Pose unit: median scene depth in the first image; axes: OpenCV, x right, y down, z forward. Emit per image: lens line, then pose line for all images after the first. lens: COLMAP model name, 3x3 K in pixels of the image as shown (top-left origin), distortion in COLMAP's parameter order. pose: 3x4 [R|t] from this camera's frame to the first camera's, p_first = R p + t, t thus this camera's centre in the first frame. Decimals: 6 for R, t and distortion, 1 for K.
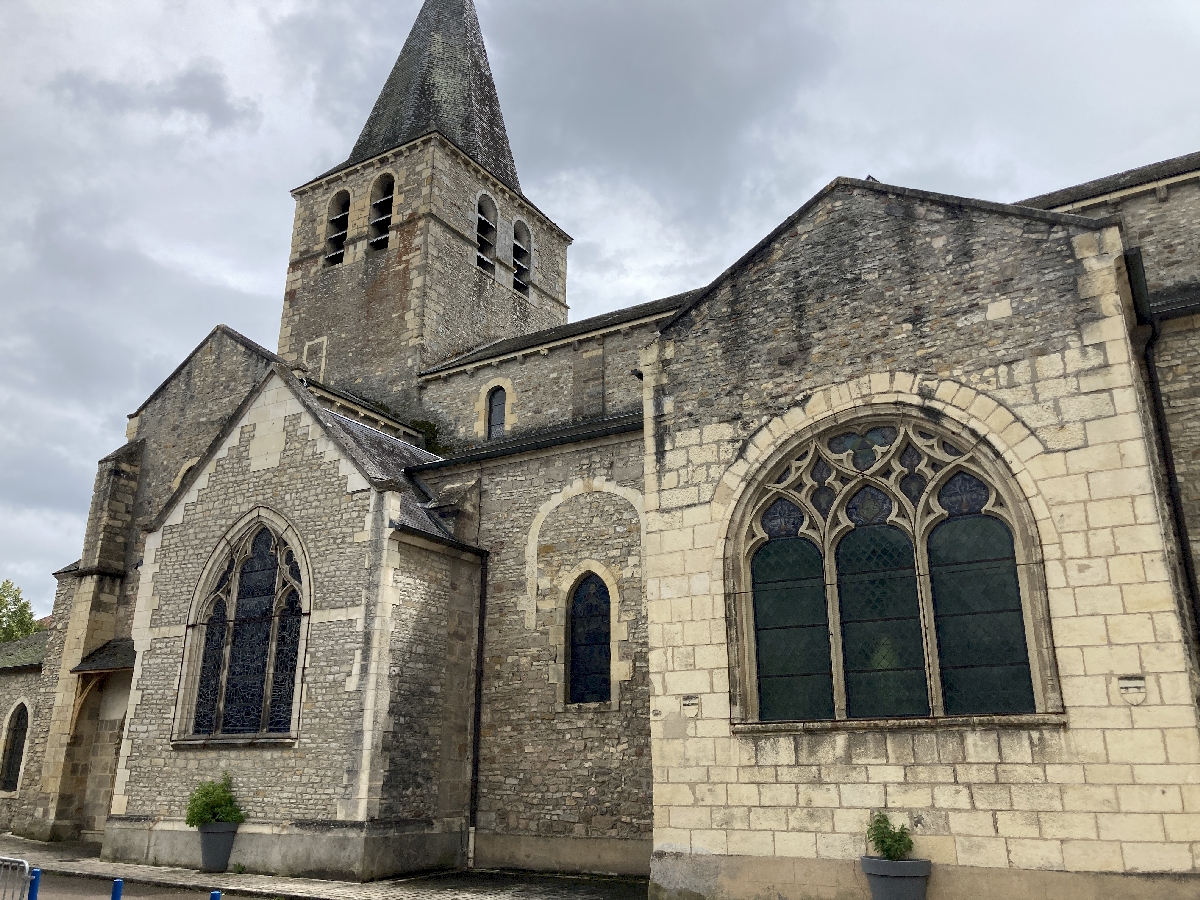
lens RADIAL K [[987.6, 0, 600.0], [0, 987.6, 450.0], [0, 0, 1]] dist [-0.002731, -0.006565]
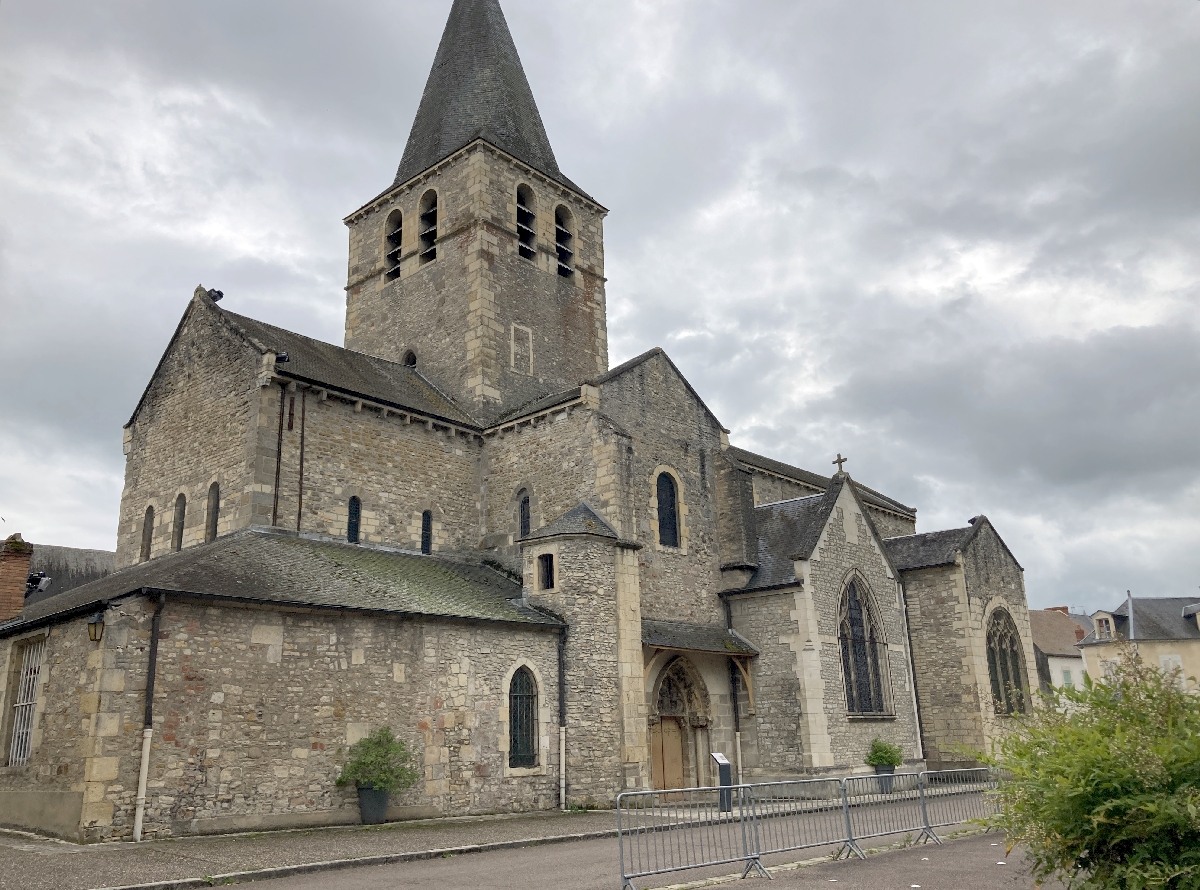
lens RADIAL K [[1005.4, 0, 600.0], [0, 1005.4, 445.0], [0, 0, 1]] dist [0.054529, -0.109375]
pose [[0.170225, 0.272821, 0.946885, -1.518315], [-0.280147, 0.934658, -0.218935, 0.259340], [-0.944744, -0.227999, 0.235532, 0.799205]]
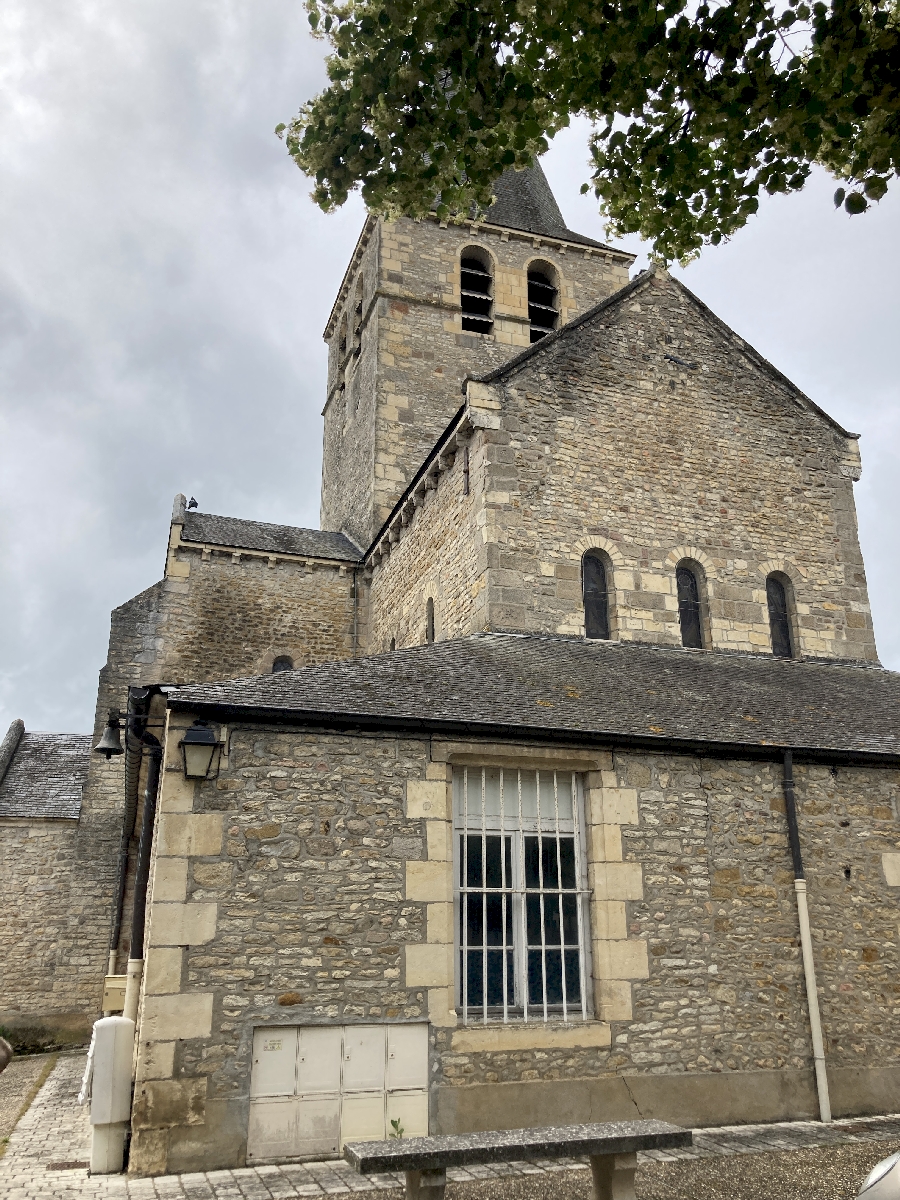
lens RADIAL K [[987.6, 0, 450.0], [0, 987.6, 600.0], [0, 0, 1]] dist [-0.002731, -0.006565]
pose [[-0.760514, 0.214491, 0.612872, -0.858490], [-0.205342, 0.815979, -0.540382, 0.603987], [-0.615998, -0.536817, -0.576519, 1.901318]]
